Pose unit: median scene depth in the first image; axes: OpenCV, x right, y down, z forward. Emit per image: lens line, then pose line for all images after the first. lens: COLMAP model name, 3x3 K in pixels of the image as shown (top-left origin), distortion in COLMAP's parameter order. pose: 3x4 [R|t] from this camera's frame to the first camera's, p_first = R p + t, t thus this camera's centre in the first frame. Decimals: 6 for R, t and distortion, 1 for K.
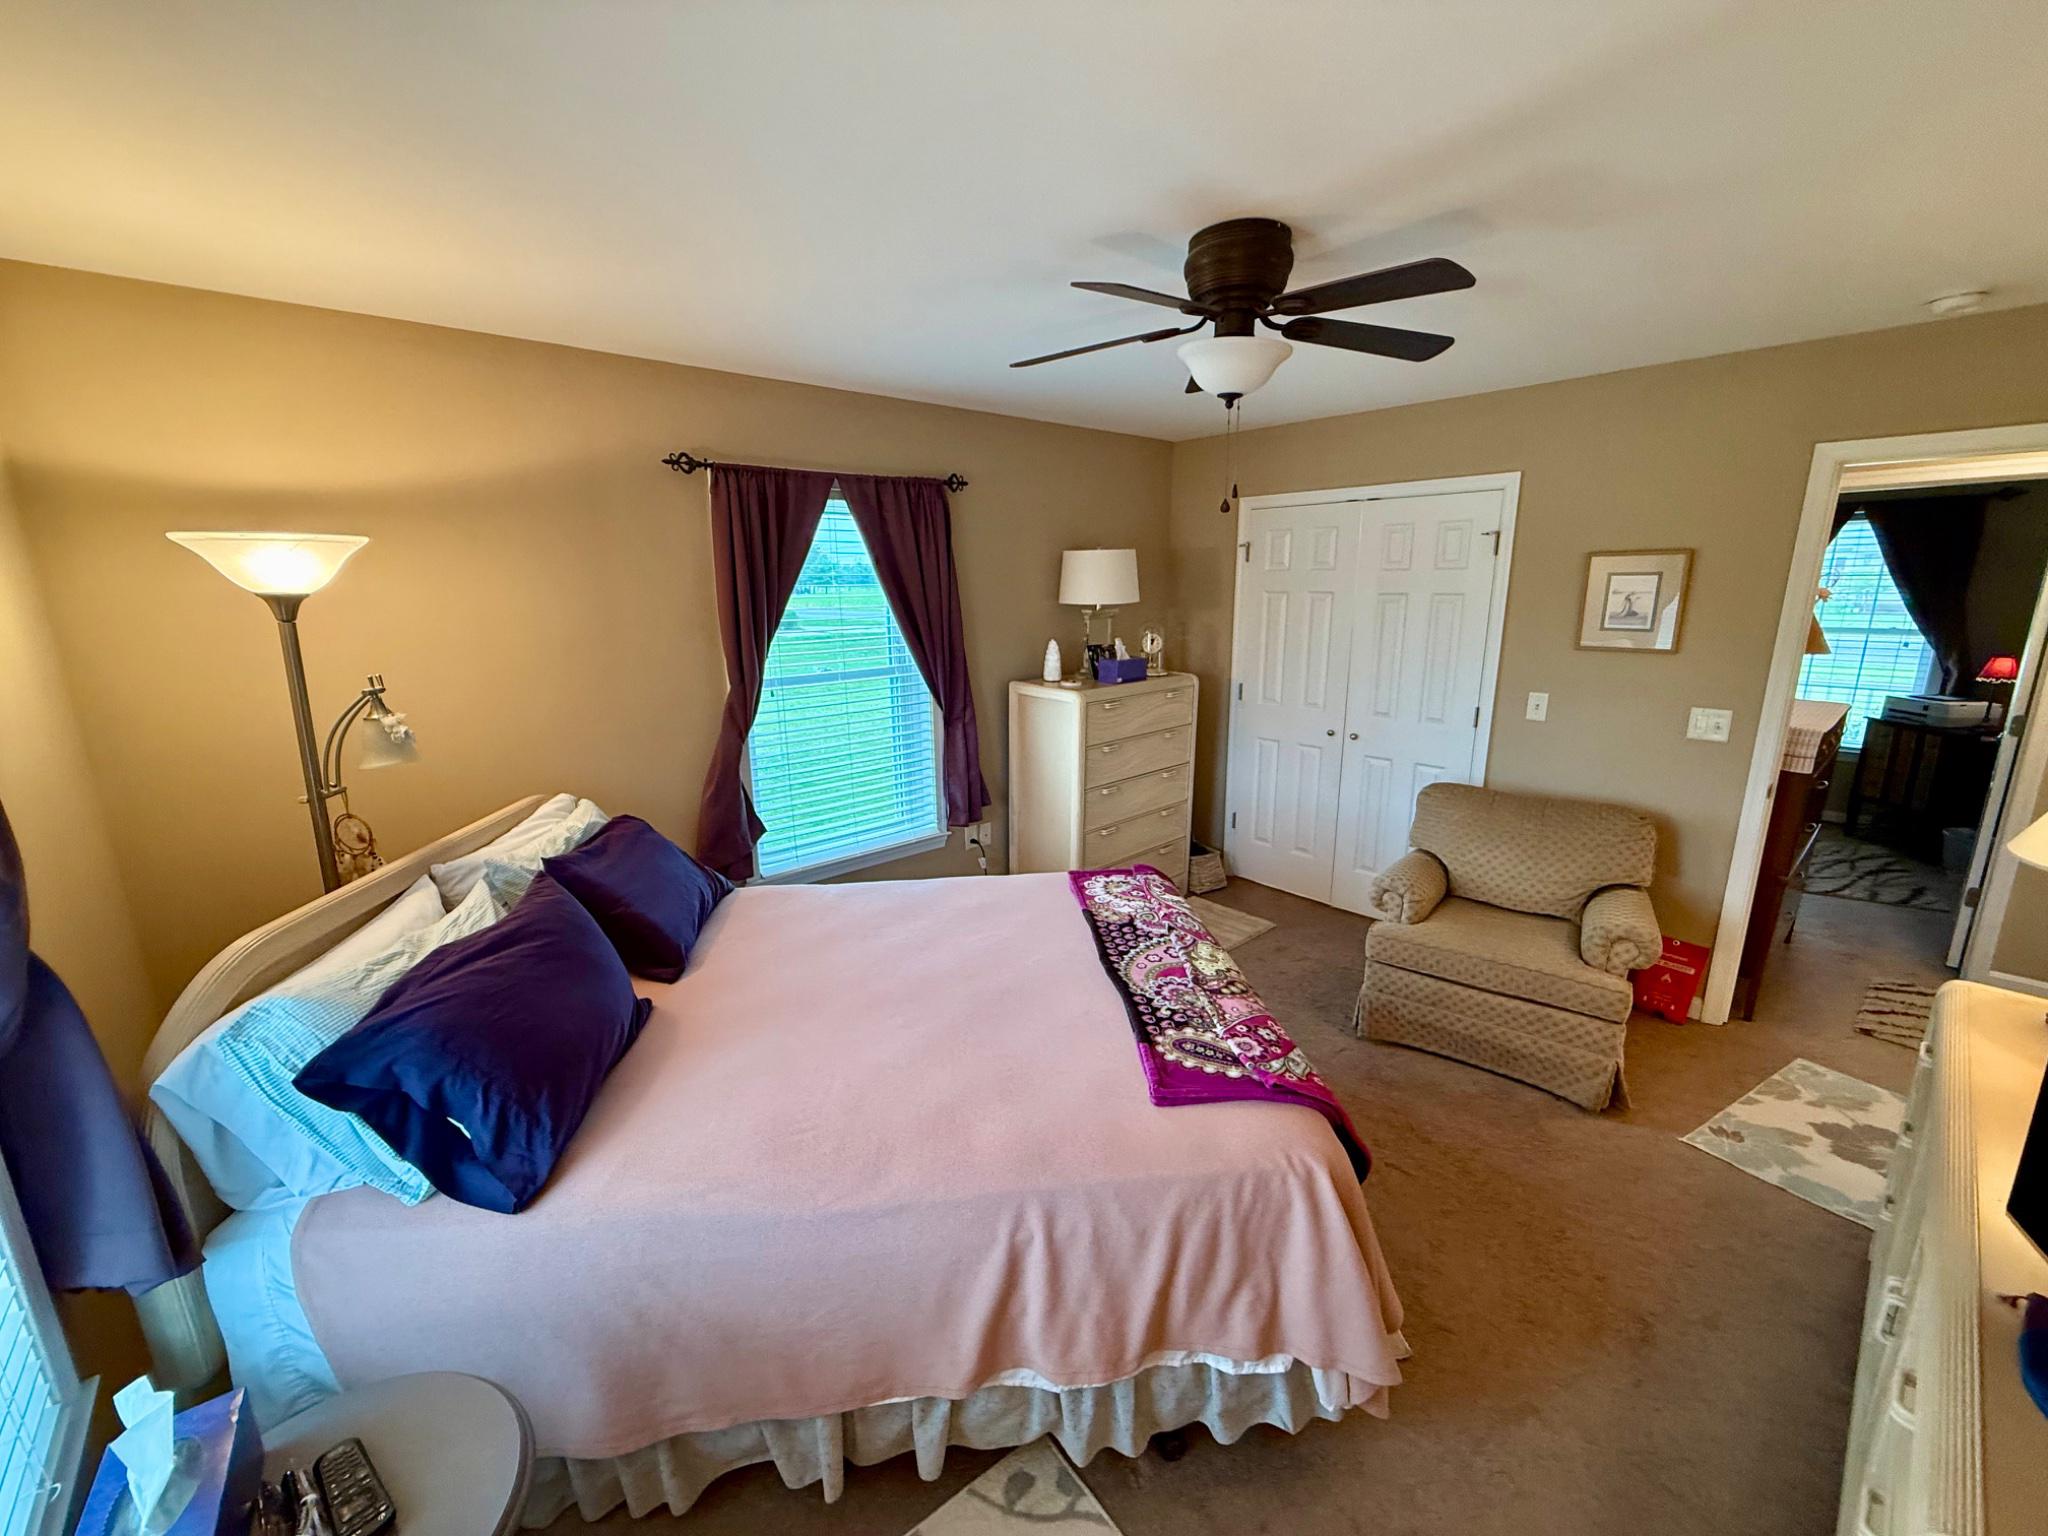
lens RADIAL K [[815.1, 0, 1020.4], [0, 815.1, 768.1], [0, 0, 1]] dist [-0.000079, 0.000347]
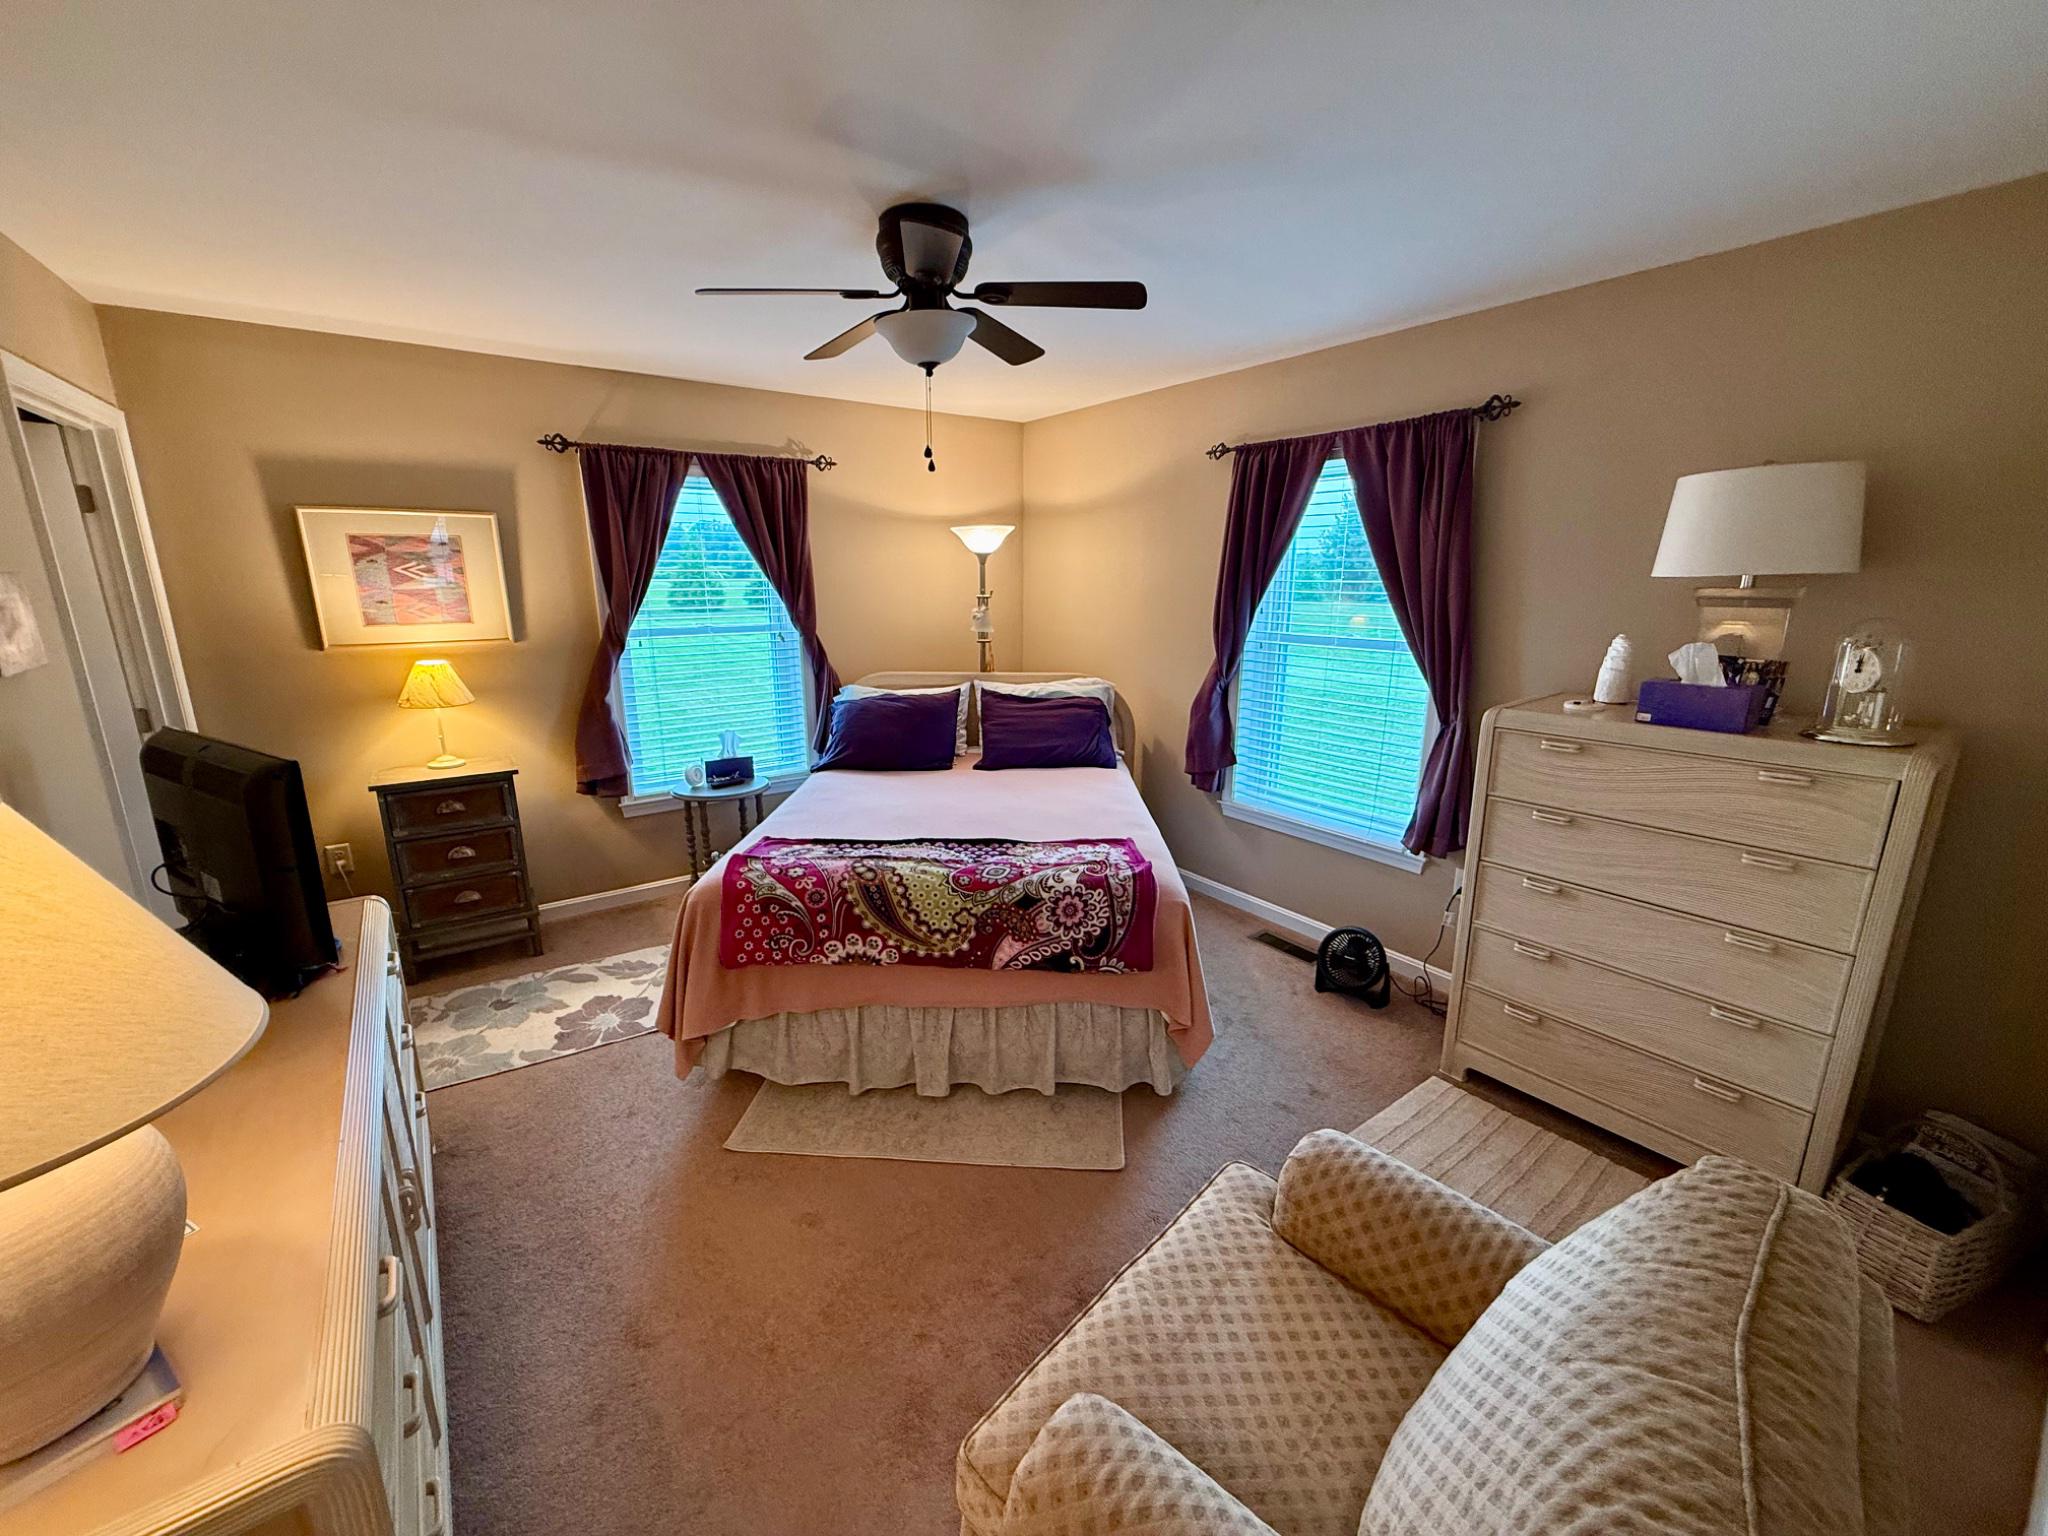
lens RADIAL K [[815.1, 0, 1020.4], [0, 815.1, 768.1], [0, 0, 1]] dist [-0.000079, 0.000347]
pose [[-0.090993, 0.246760, -0.964795, 1.203953], [-0.224096, 0.938893, 0.261270, -0.215541], [0.970310, 0.239980, -0.030134, 1.066304]]
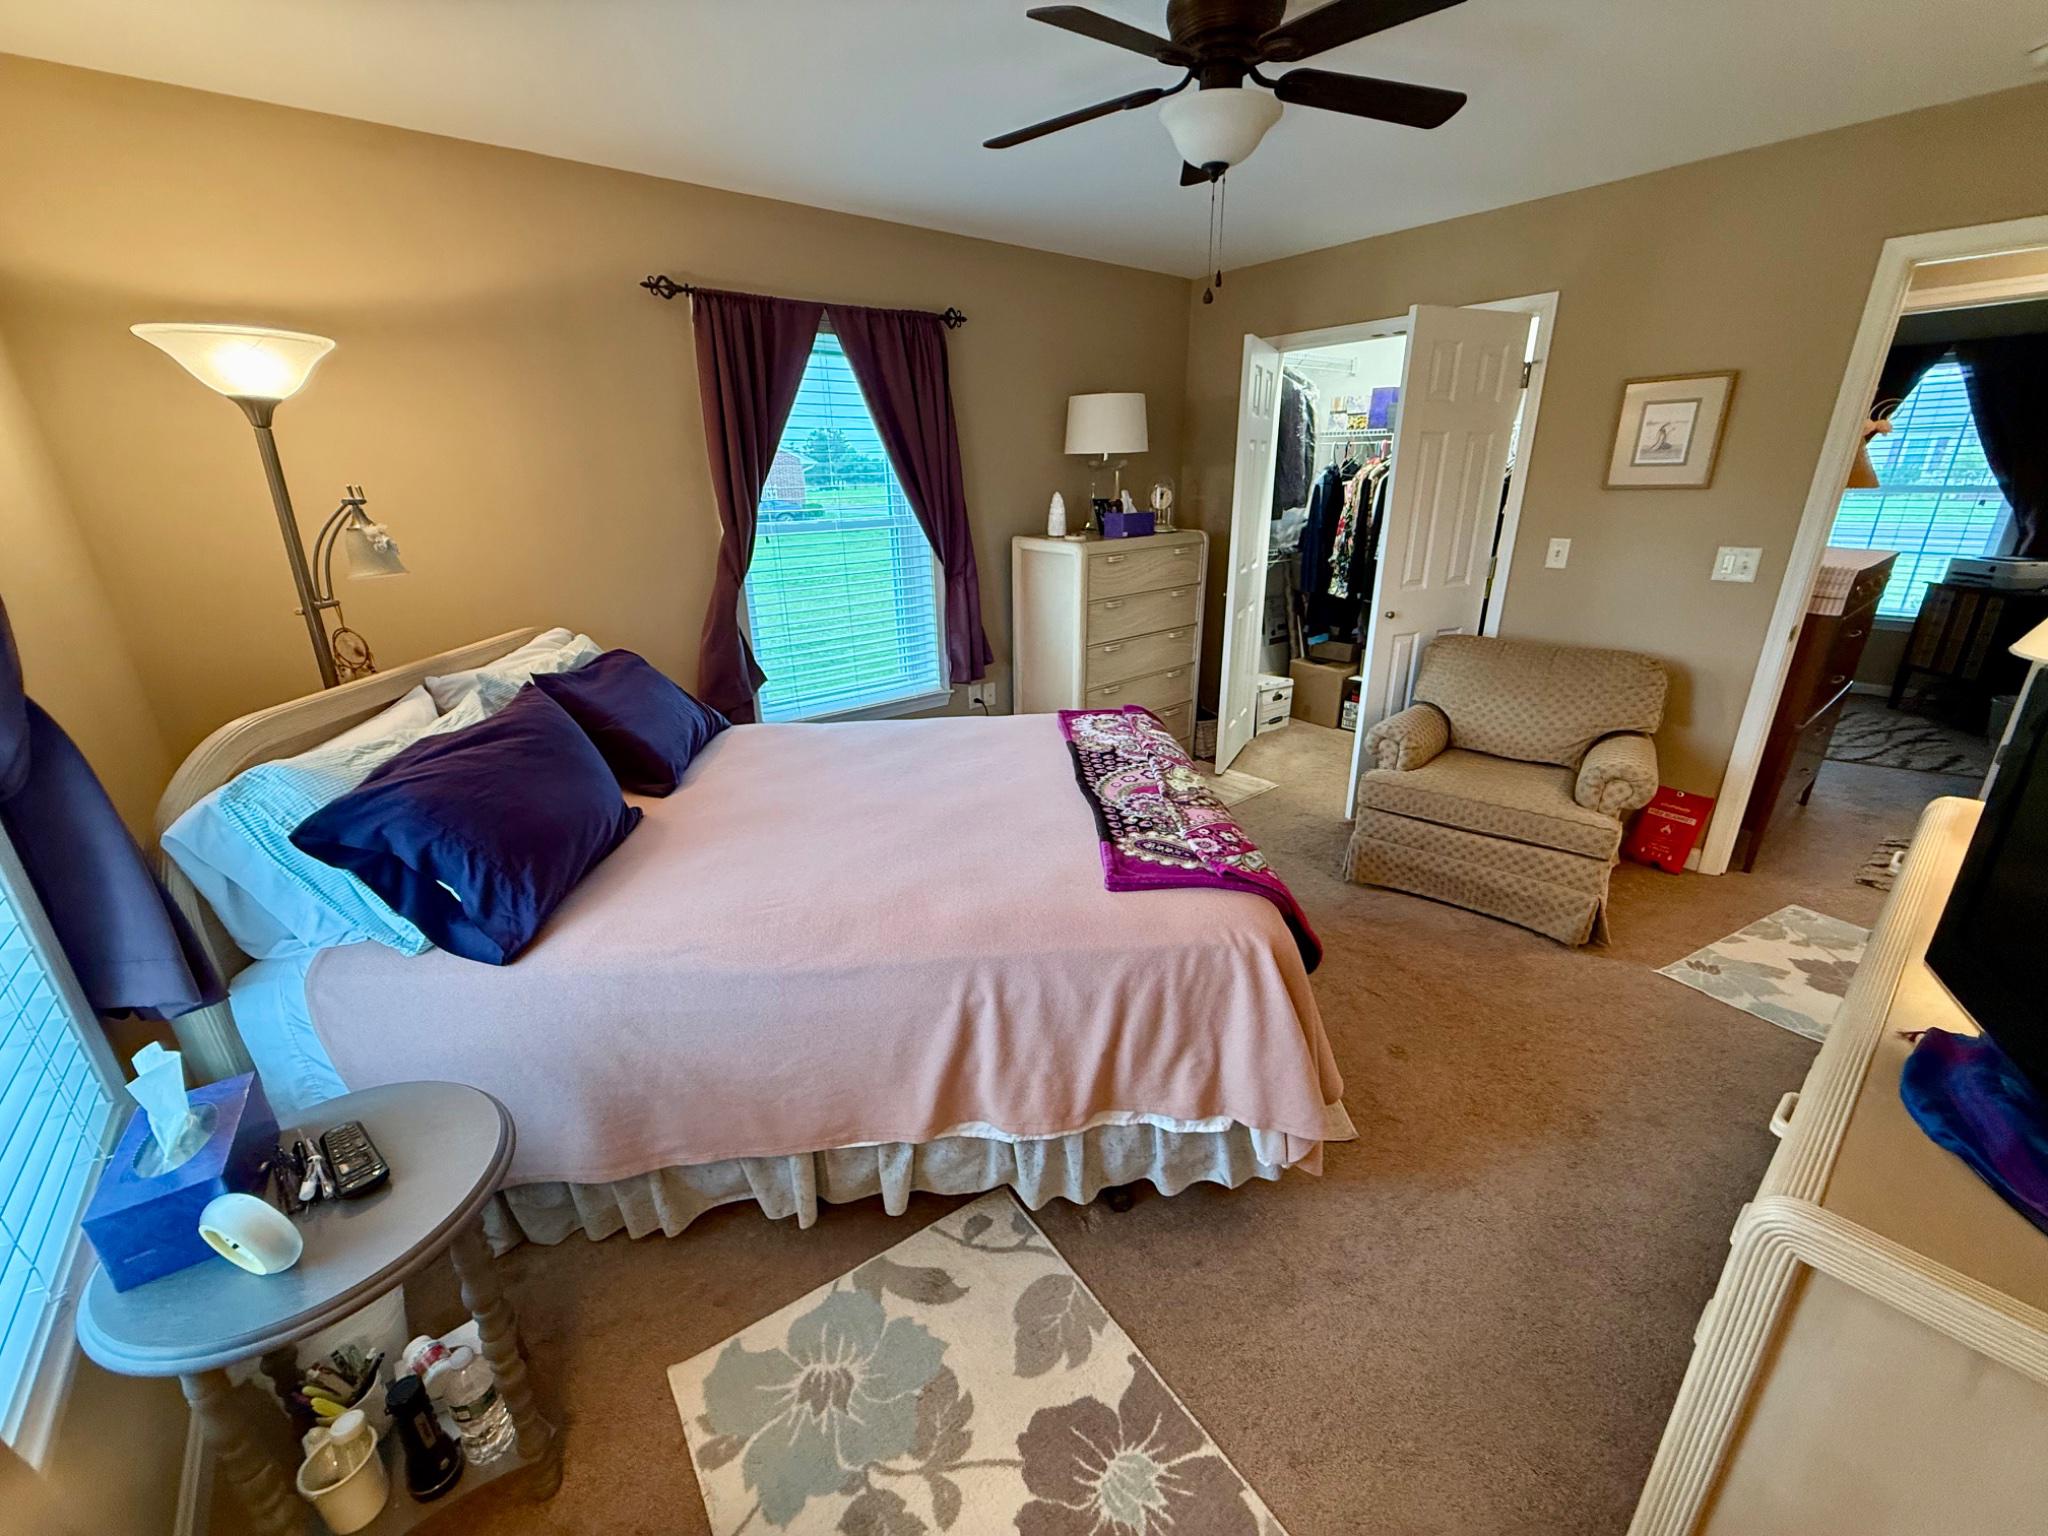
lens RADIAL K [[815.1, 0, 1020.4], [0, 815.1, 768.1], [0, 0, 1]] dist [-0.000079, 0.000347]
pose [[0.999176, 0.007243, -0.039932, 0.064540], [-0.002485, 0.993017, 0.117943, 0.094948], [0.040508, -0.117747, 0.992217, -0.009047]]
